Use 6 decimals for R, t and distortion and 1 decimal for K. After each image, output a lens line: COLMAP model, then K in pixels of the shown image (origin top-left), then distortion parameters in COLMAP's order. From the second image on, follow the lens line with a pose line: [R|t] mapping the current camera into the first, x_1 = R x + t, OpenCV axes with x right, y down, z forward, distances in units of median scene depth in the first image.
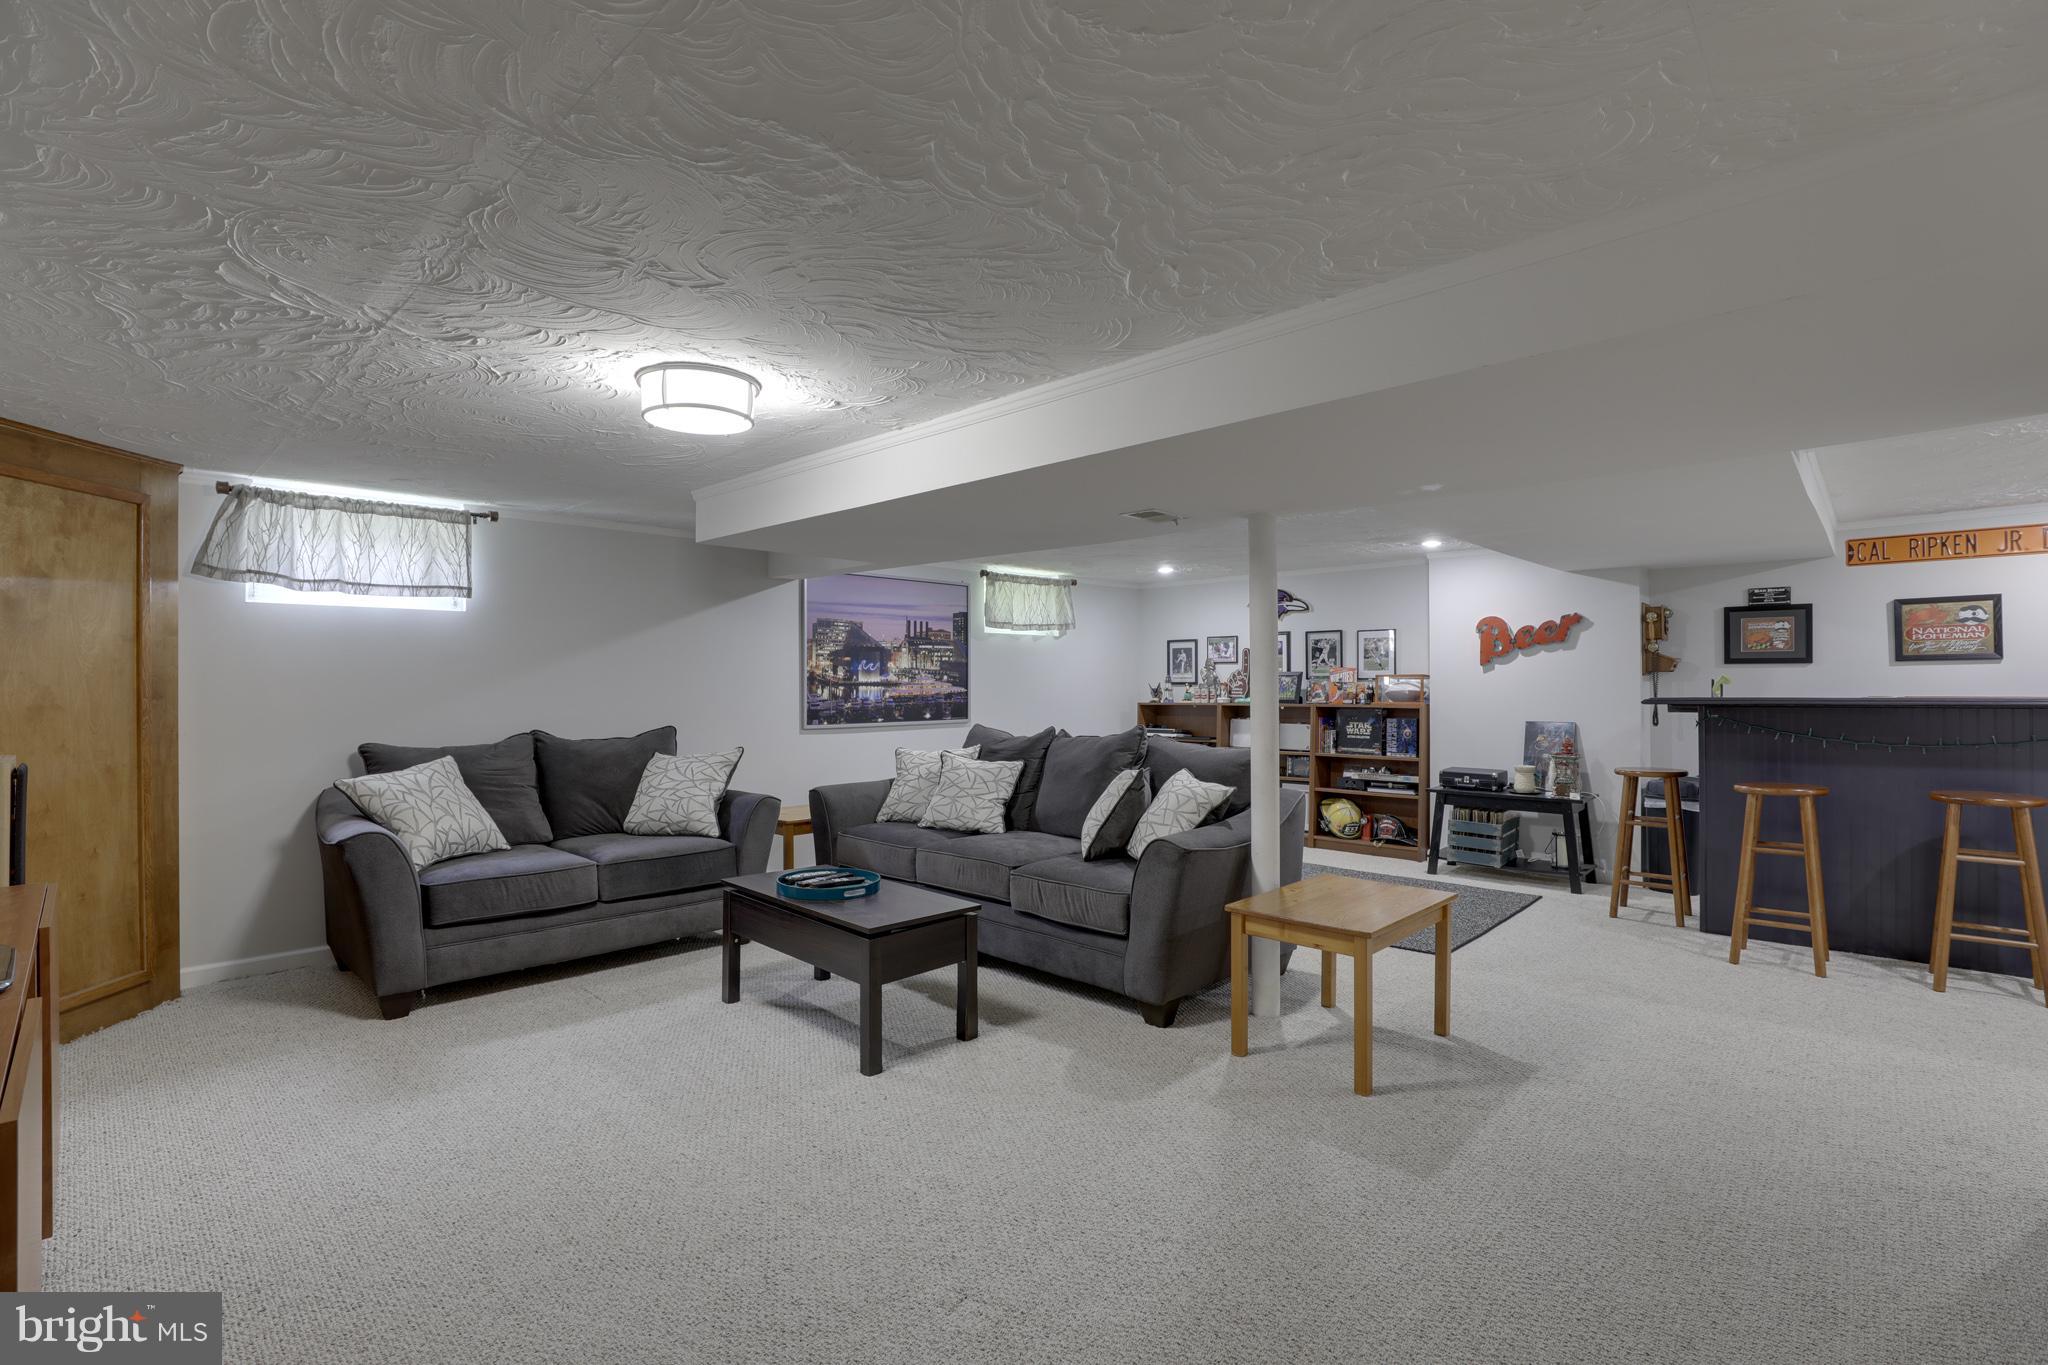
lens RADIAL K [[935.6, 0, 1017.3], [0, 935.6, 686.4], [0, 0, 1]] dist [-0.039252, 0.010276]
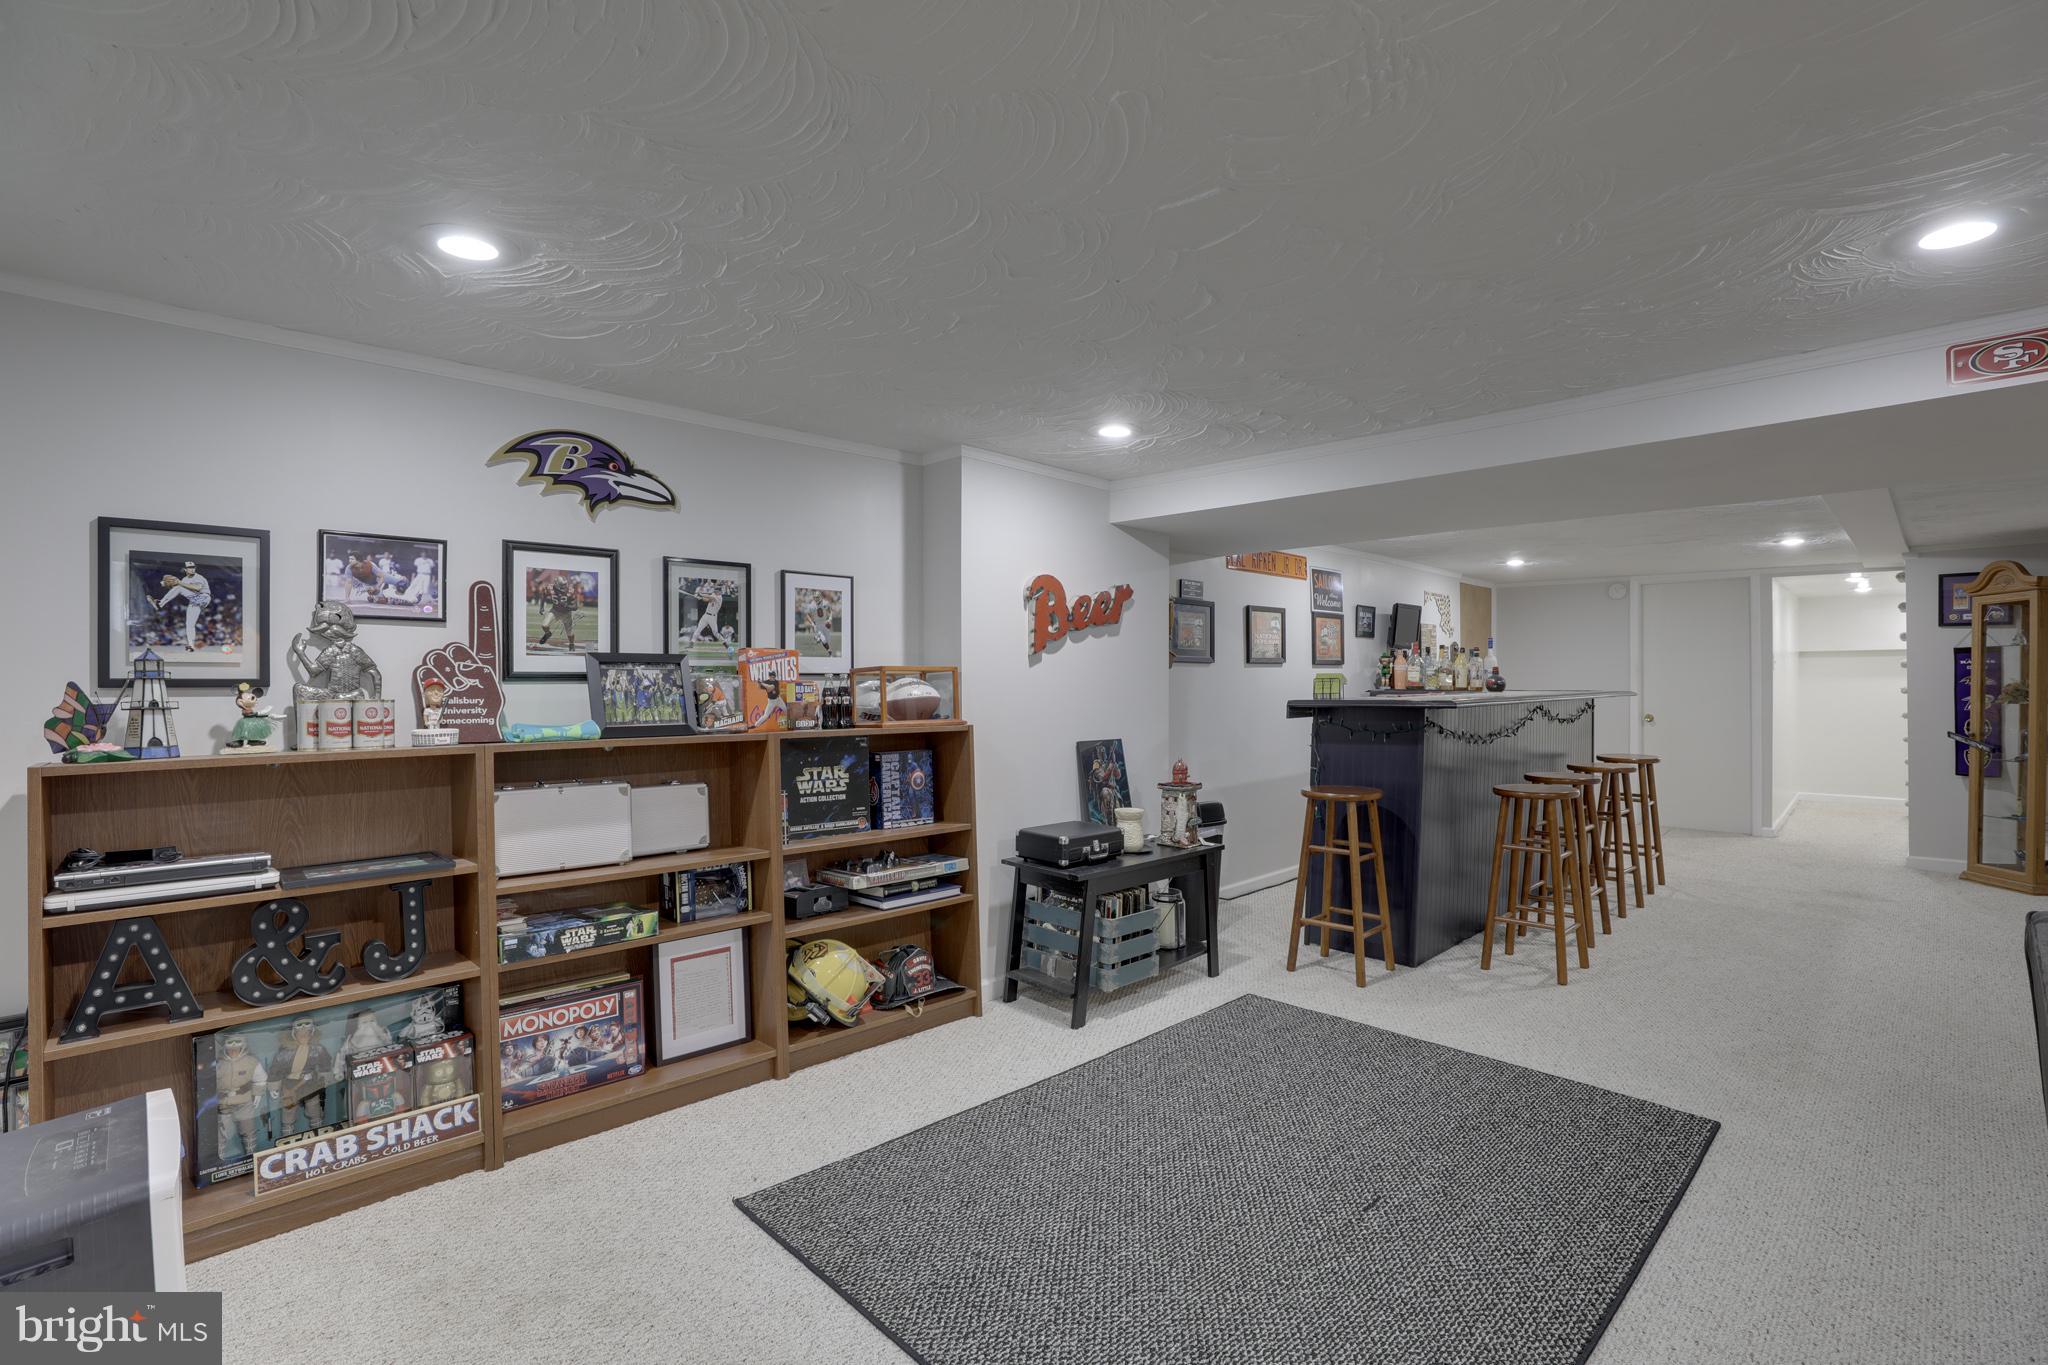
lens RADIAL K [[935.6, 0, 1017.4], [0, 935.6, 684.5], [0, 0, 1]] dist [-0.039252, 0.010276]
pose [[0.035352, 0.001929, 0.999373, -0.101504], [0.005884, 0.999980, -0.002138, -0.001537], [-0.999358, 0.005956, 0.035340, 0.920041]]
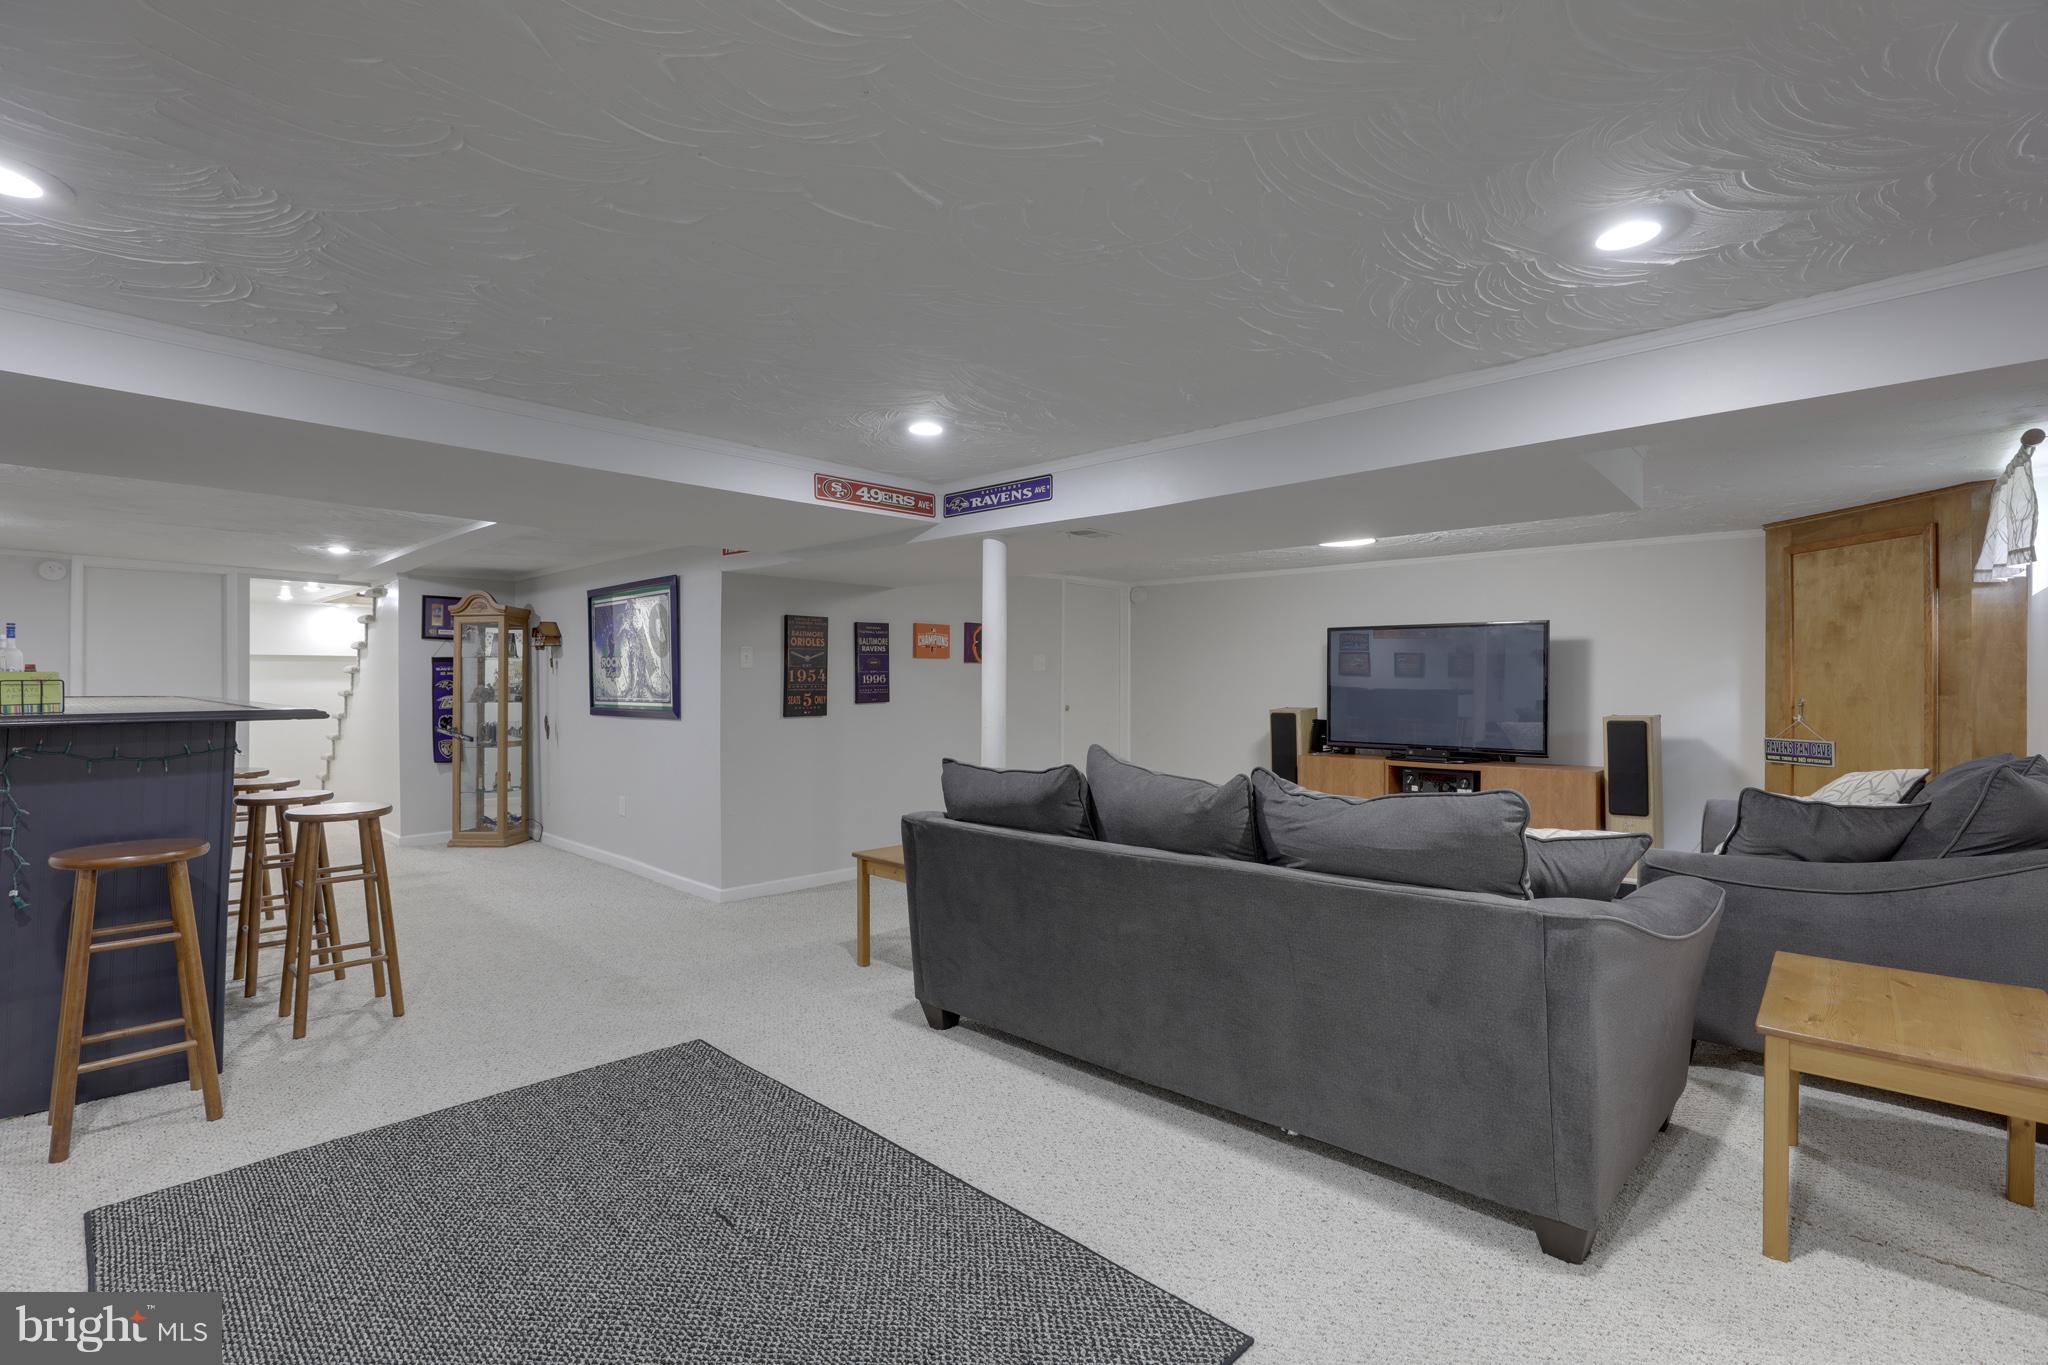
lens RADIAL K [[935.6, 0, 1020.4], [0, 935.6, 684.2], [0, 0, 1]] dist [-0.039252, 0.010276]
pose [[-0.999815, 0.003136, -0.018964, 0.135205], [0.003053, 0.999985, 0.004442, -0.004585], [0.018978, 0.004383, -0.999810, 1.129726]]
